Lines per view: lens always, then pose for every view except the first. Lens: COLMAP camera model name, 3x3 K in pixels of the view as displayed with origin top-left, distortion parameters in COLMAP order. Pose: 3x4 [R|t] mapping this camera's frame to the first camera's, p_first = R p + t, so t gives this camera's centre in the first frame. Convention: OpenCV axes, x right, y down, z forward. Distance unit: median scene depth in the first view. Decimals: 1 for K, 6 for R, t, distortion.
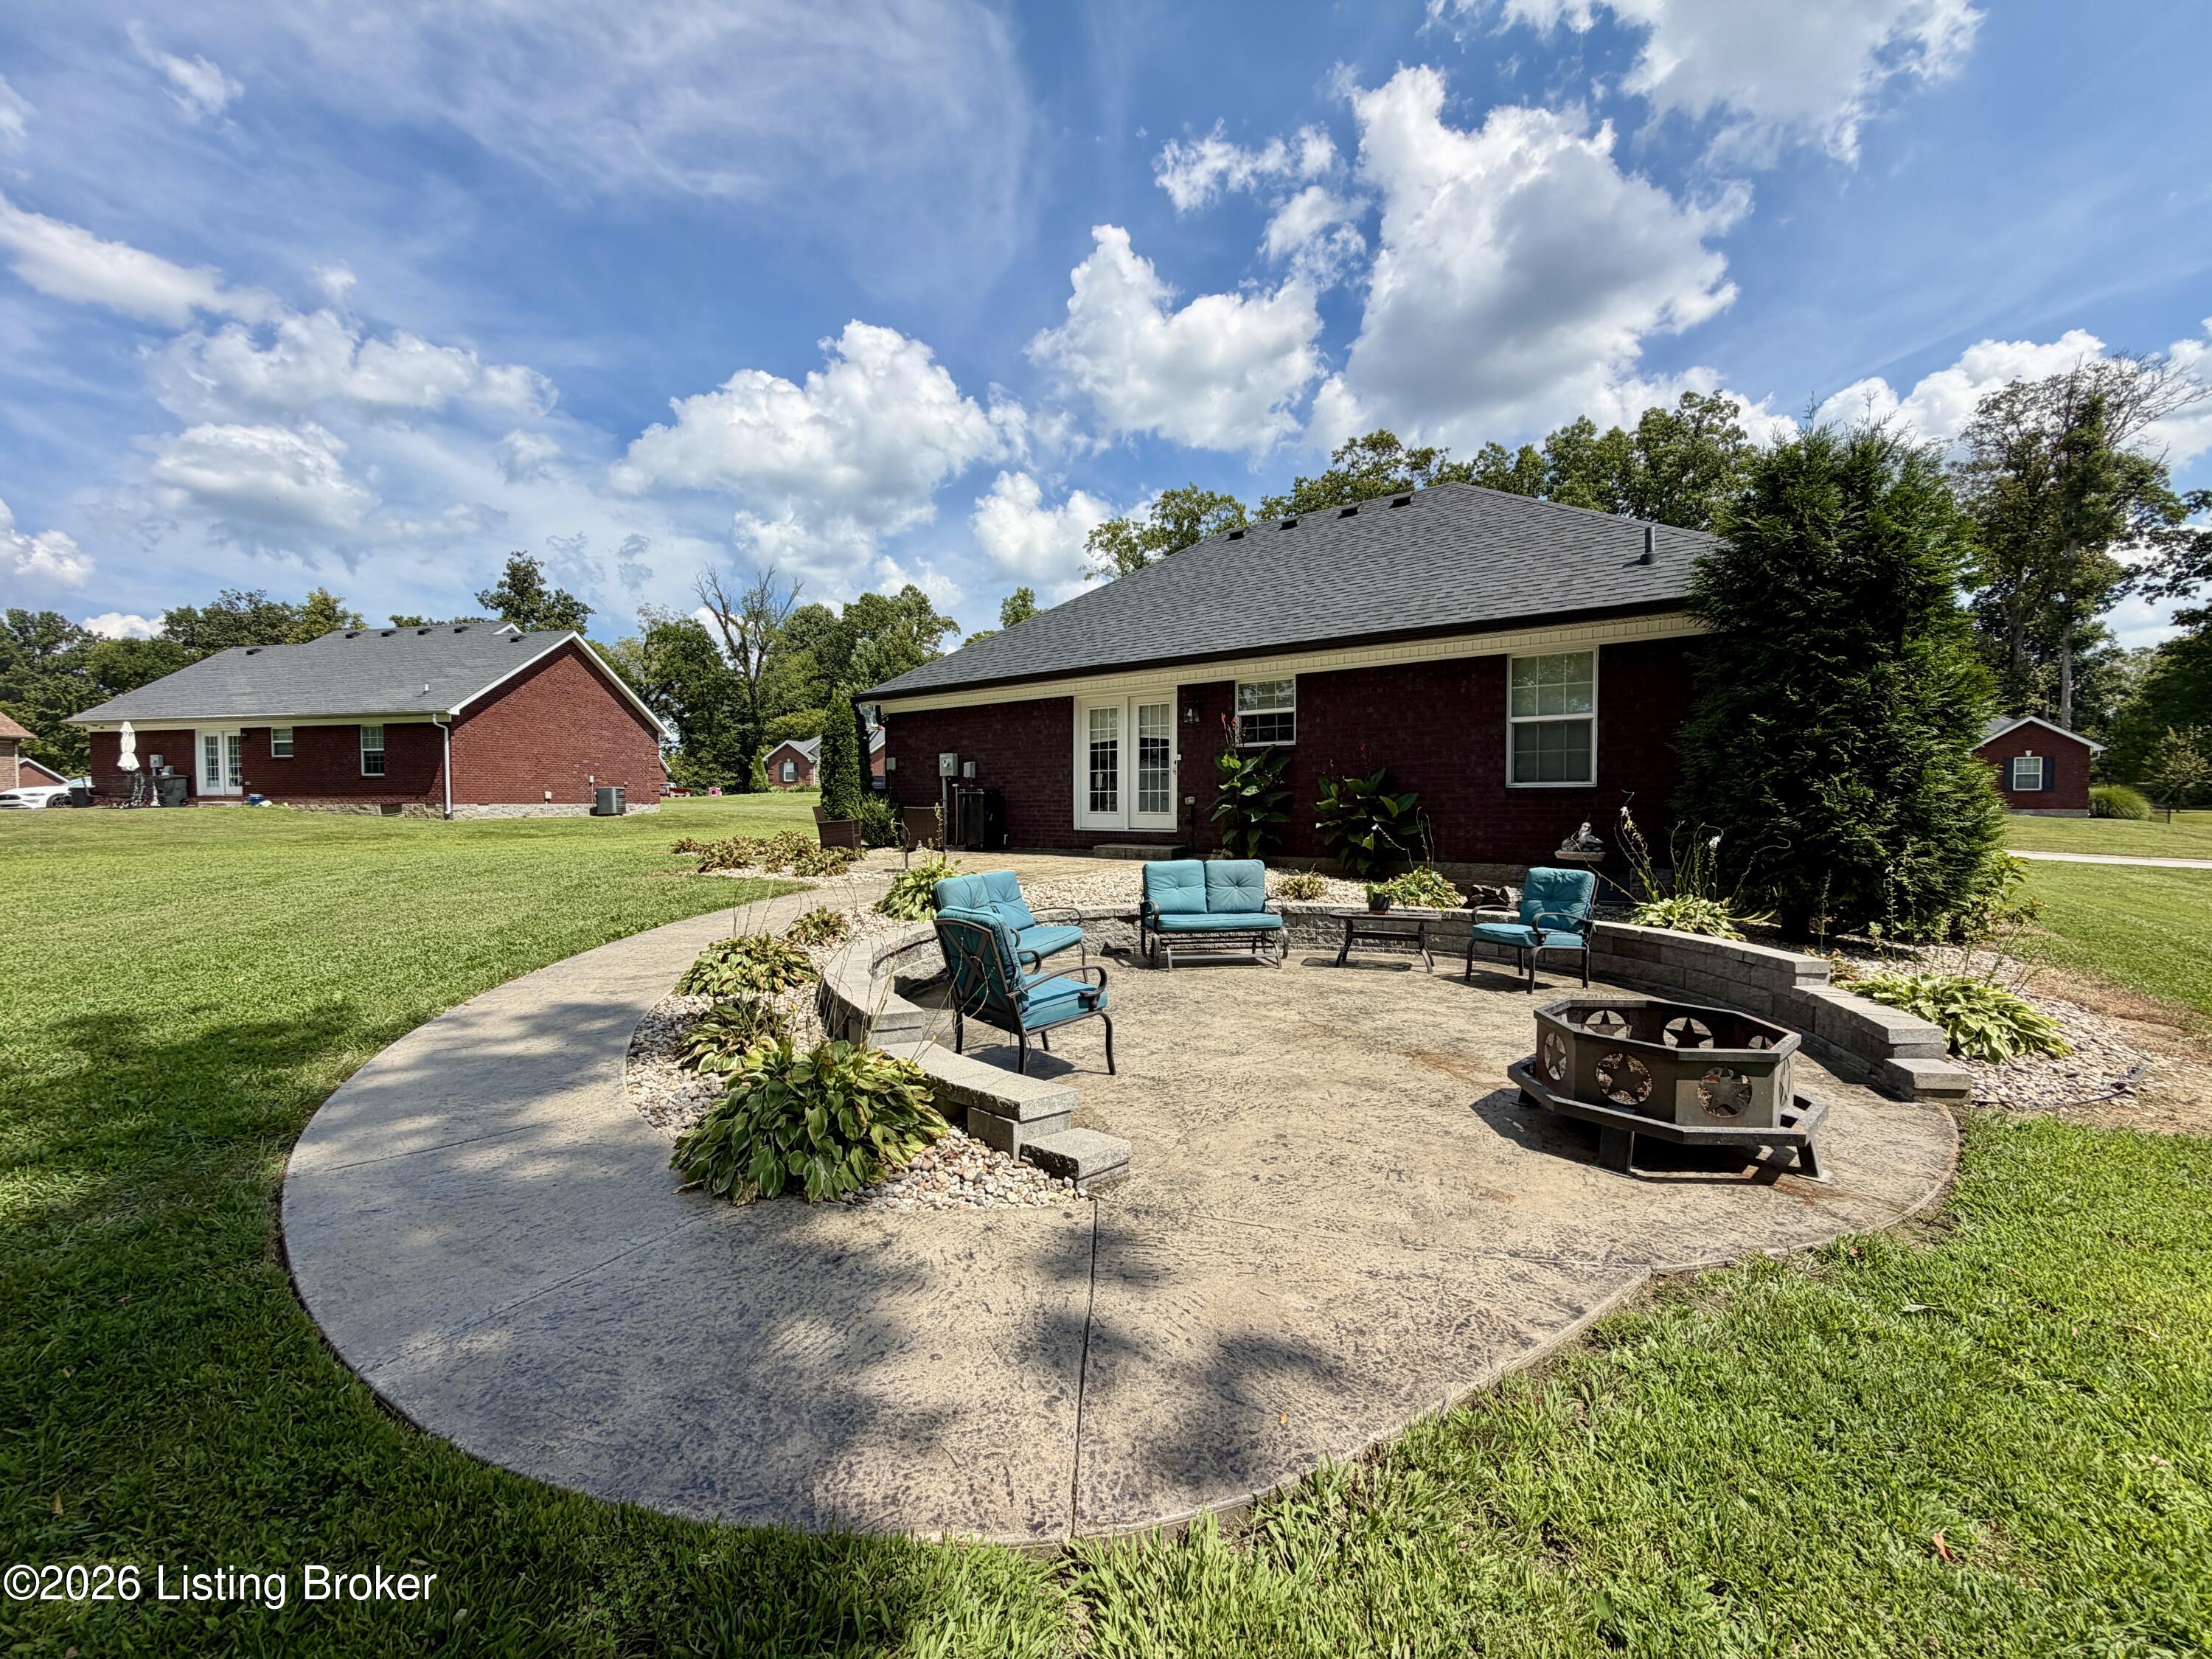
lens RADIAL K [[880.9, 0, 1101.4], [0, 880.9, 833.2], [0, 0, 1]] dist [-0.000092, -0.000642]
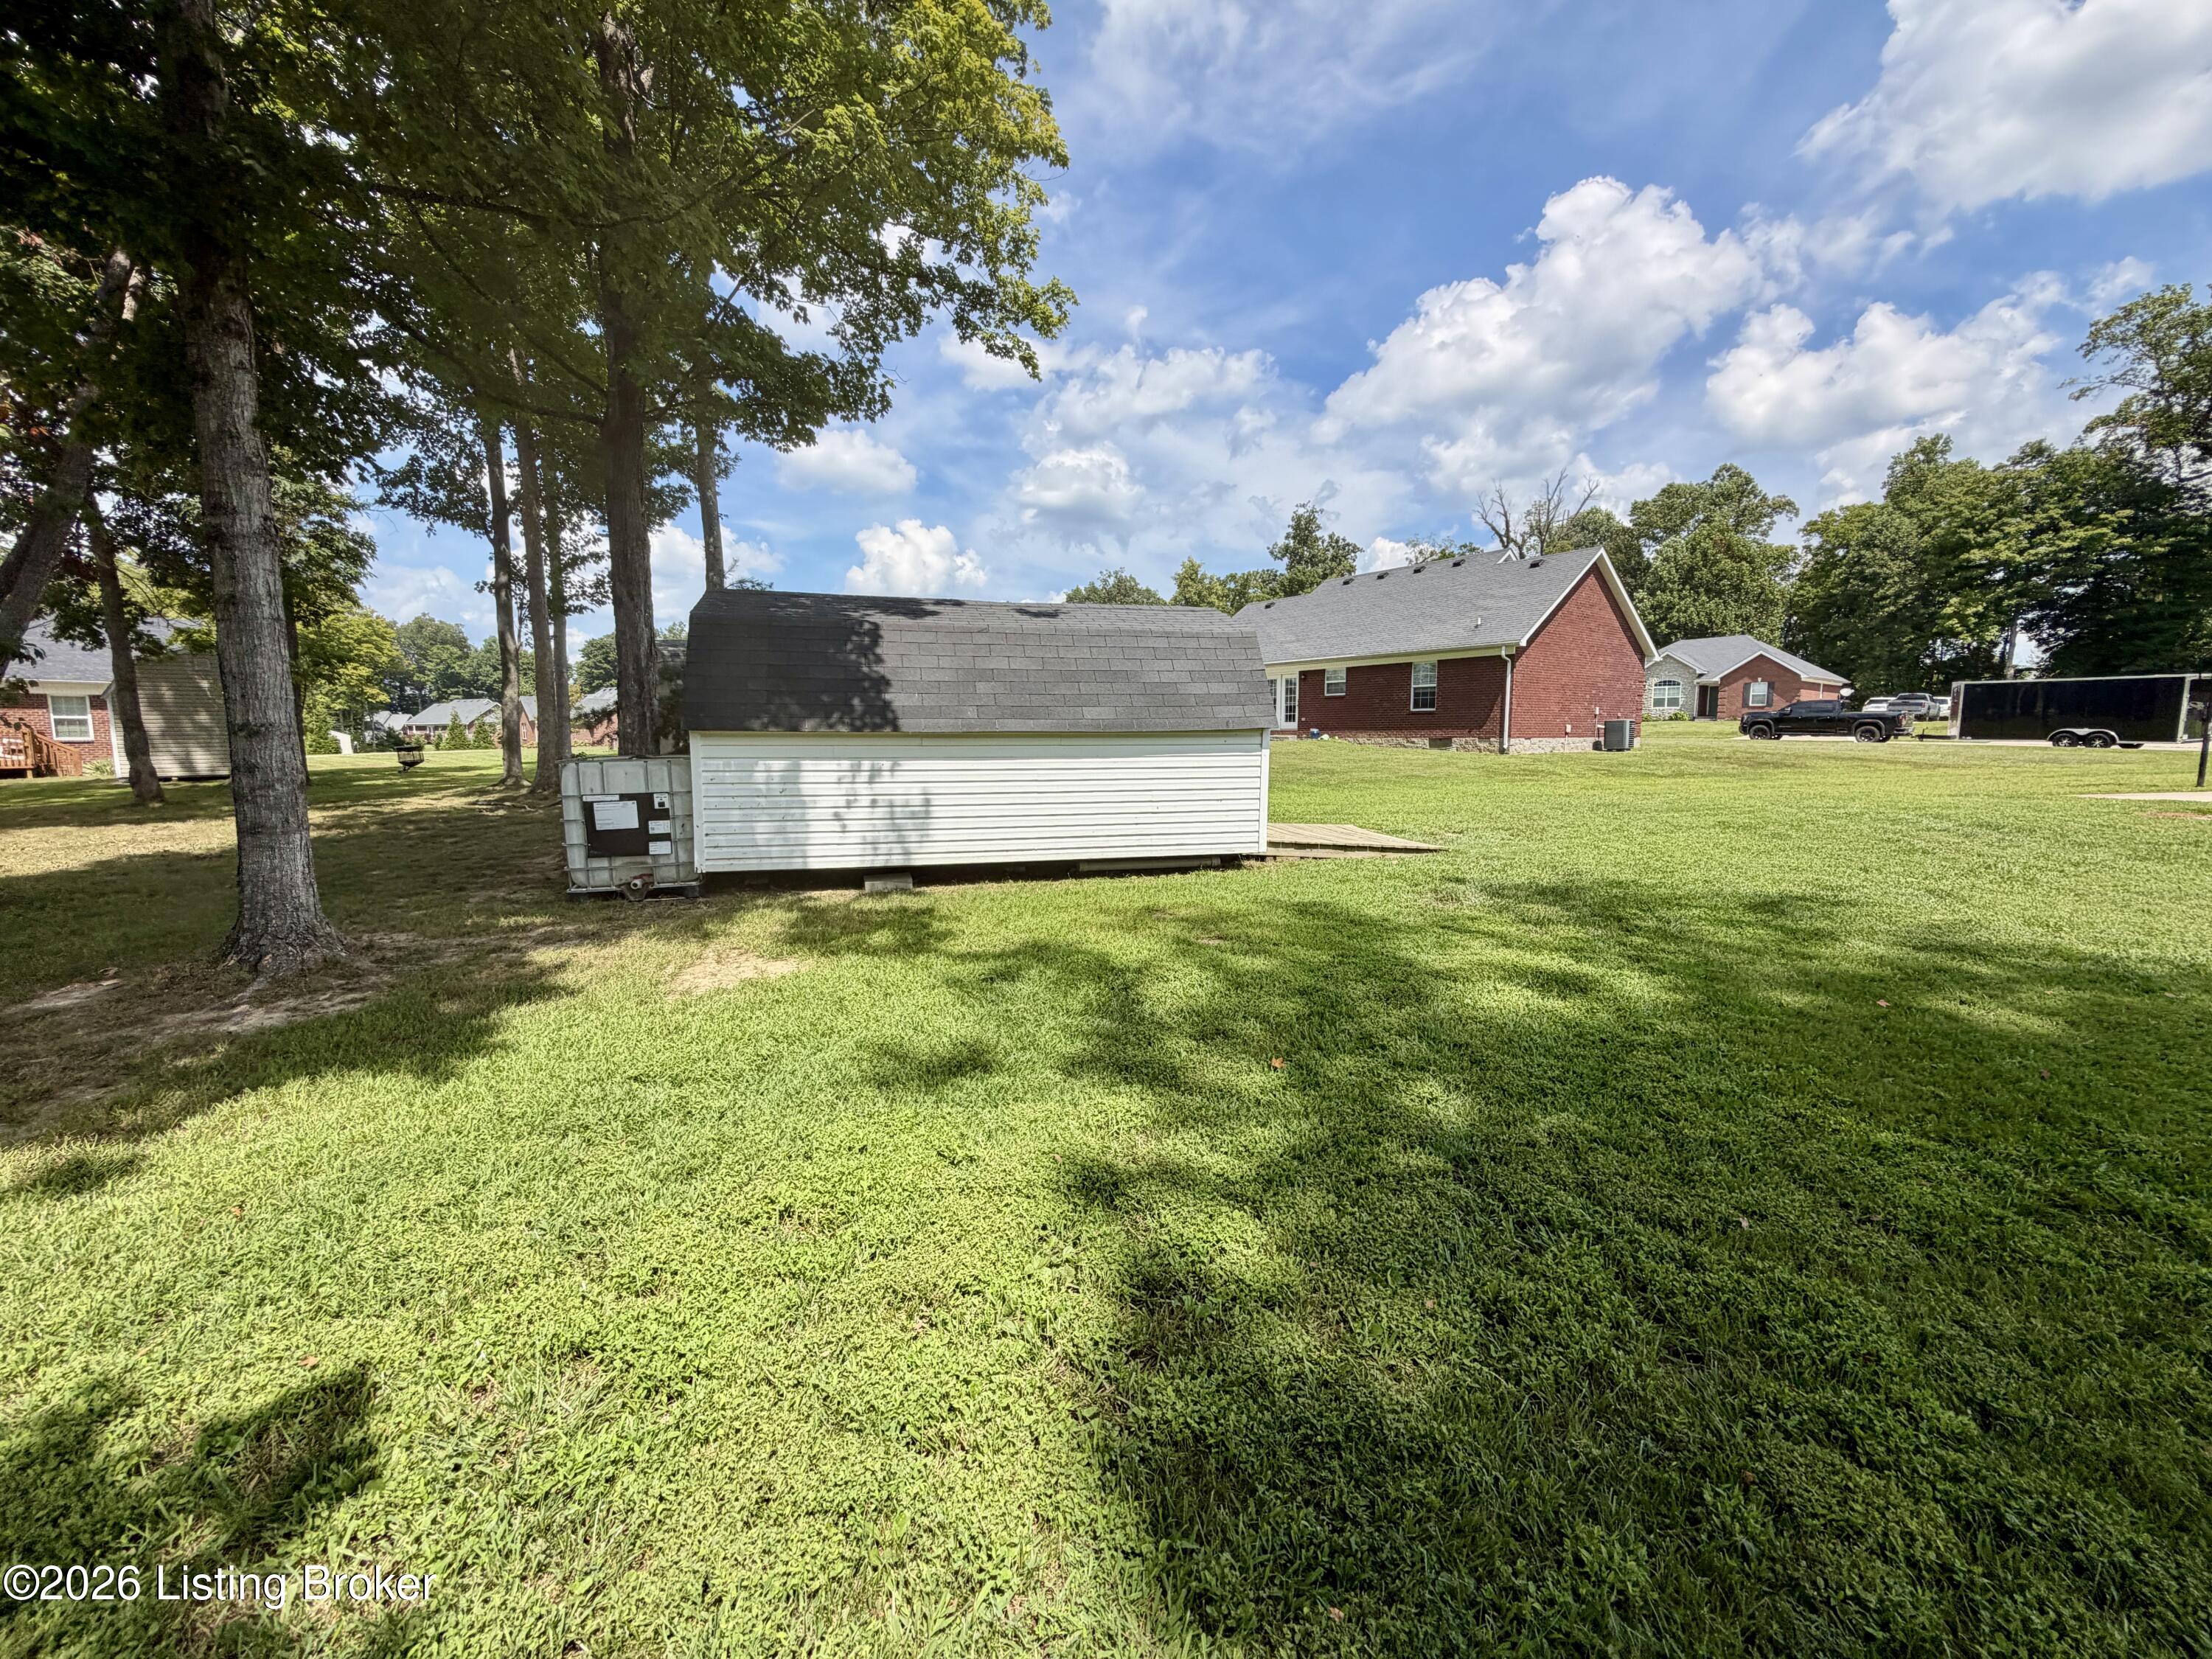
lens RADIAL K [[881.7, 0, 1100.1], [0, 881.7, 831.7], [0, 0, 1]] dist [0.000130, -0.000189]
pose [[0.752770, 0.072601, -0.654268, -0.367826], [-0.021668, 0.996094, 0.085602, -0.003010], [0.657927, -0.050261, 0.751403, -0.043039]]
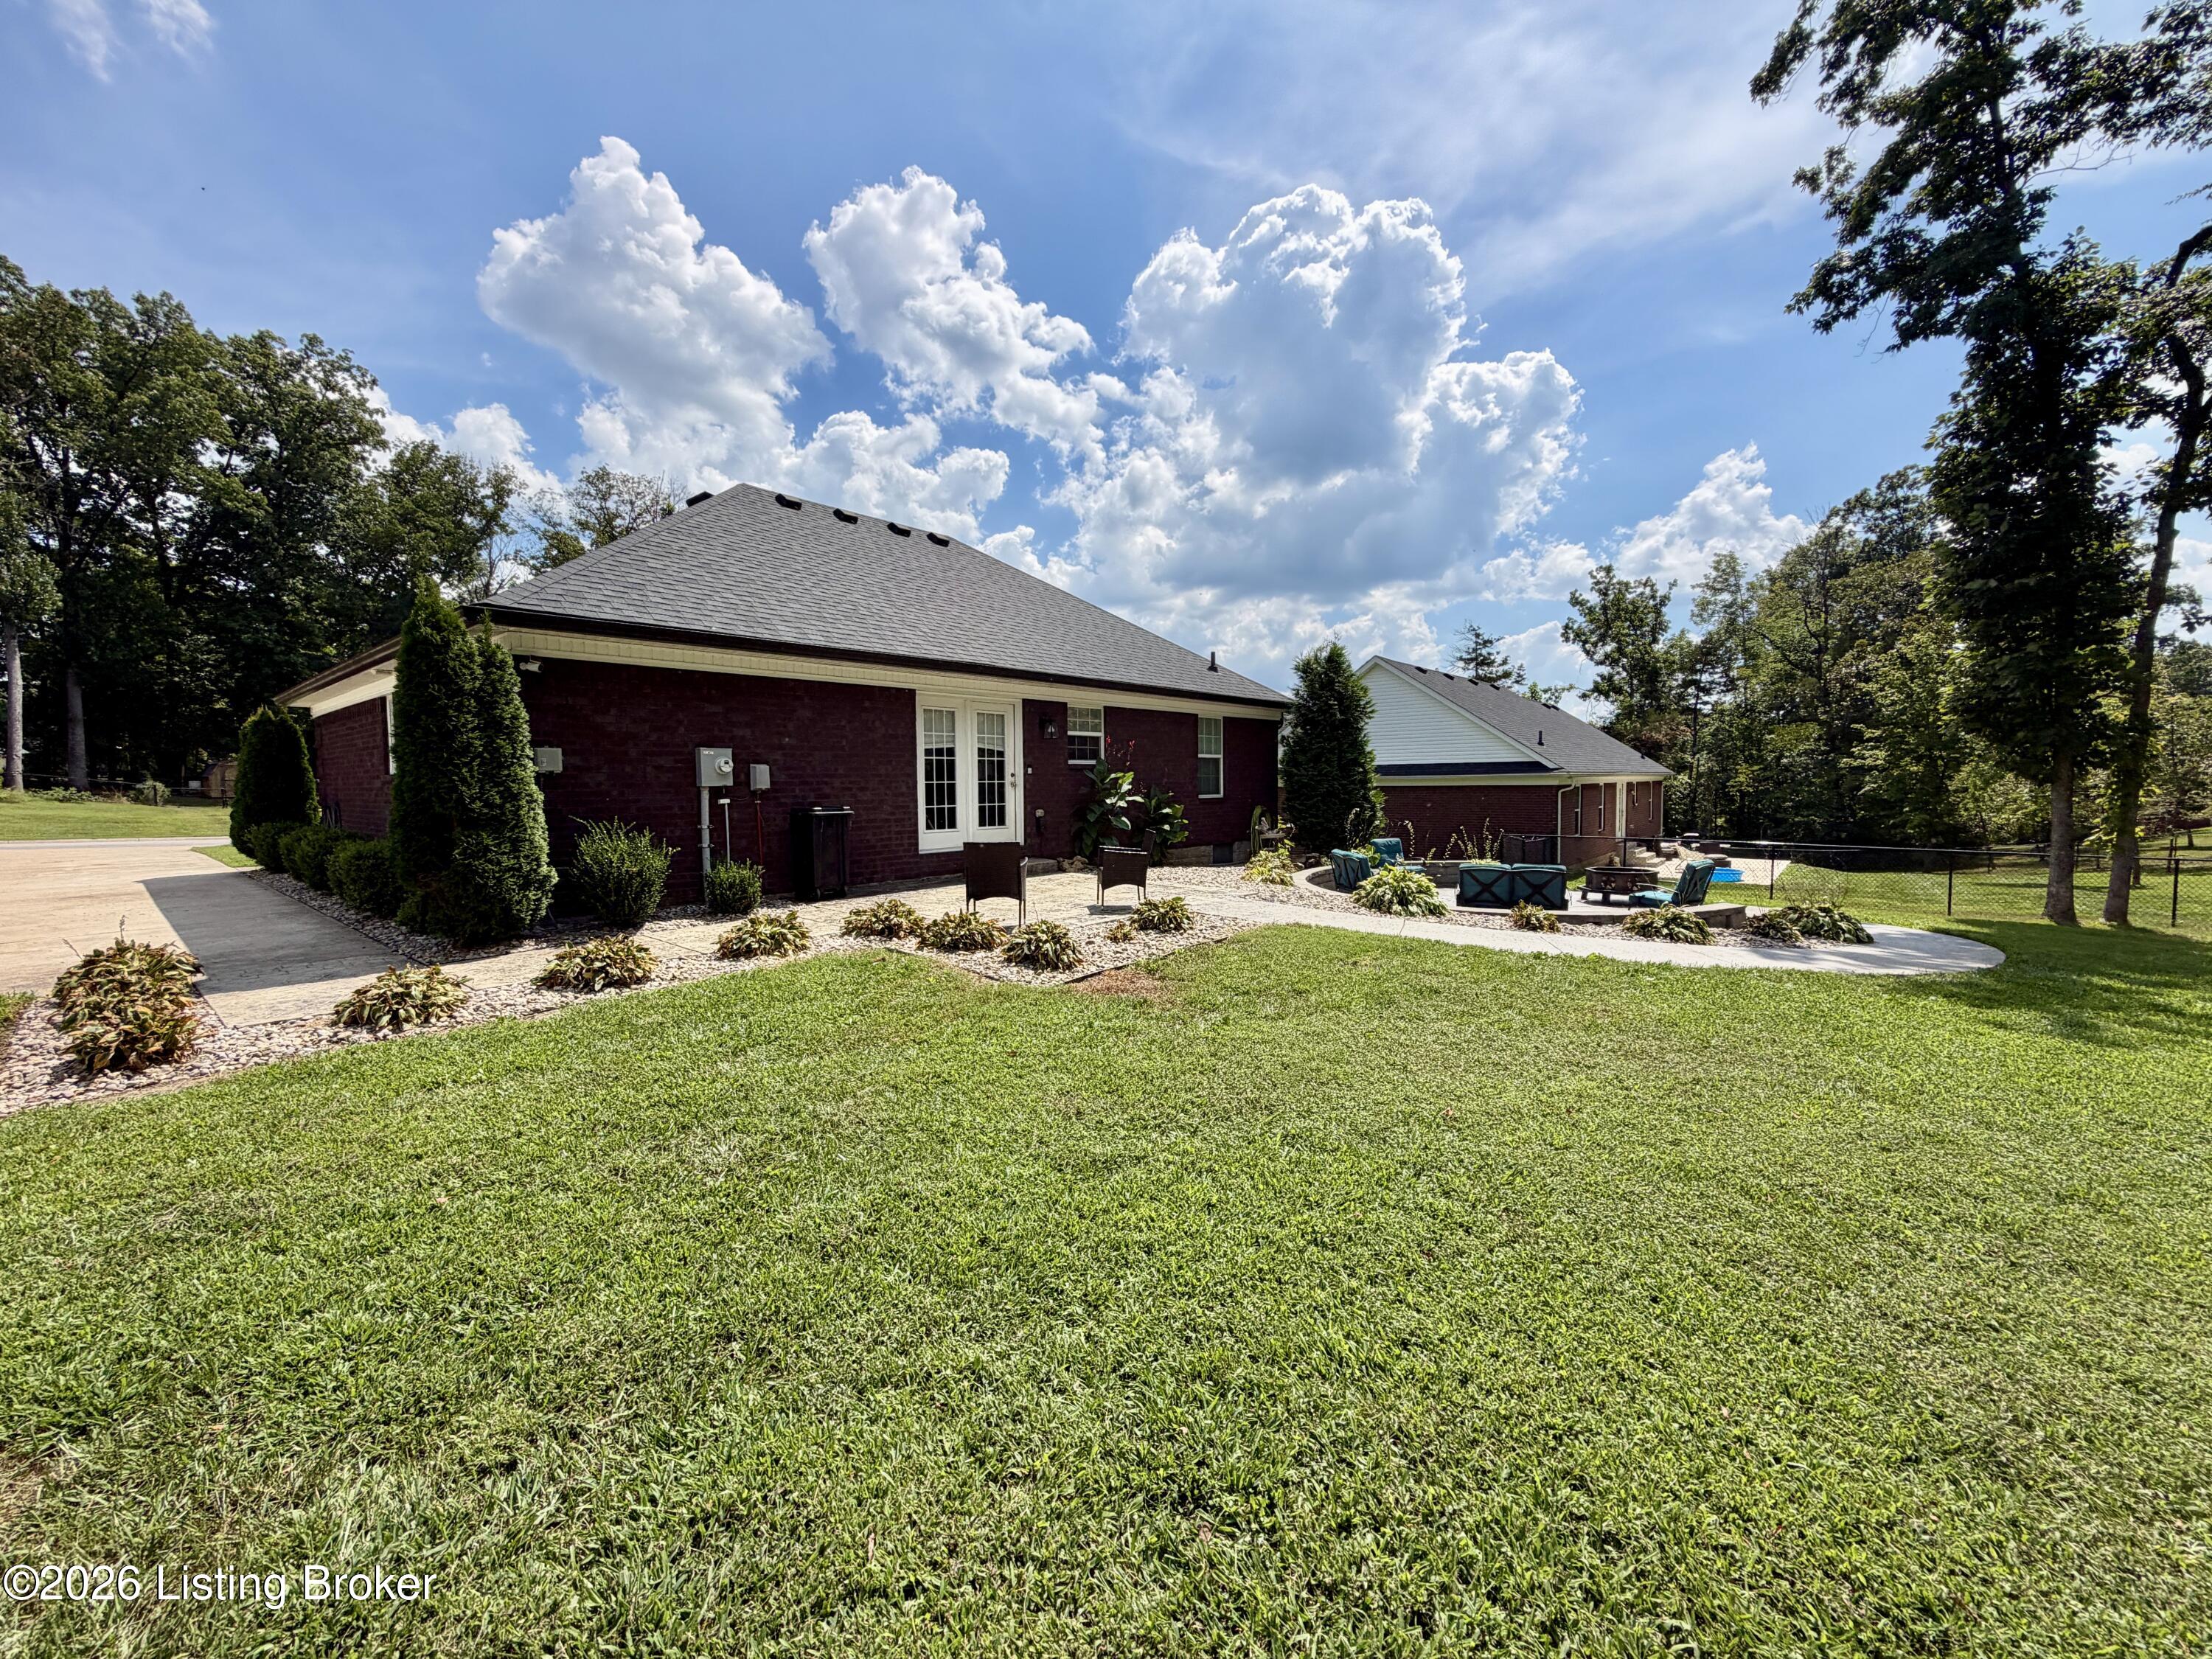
lens RADIAL K [[885.7, 0, 1101.7], [0, 885.7, 831.9], [0, 0, 1]] dist [0.001185, -0.000798]
pose [[0.070799, -0.052501, 0.996108, -0.385779], [0.047267, 0.997669, 0.049224, -0.026033], [-0.996370, 0.043598, 0.073116, 0.354141]]
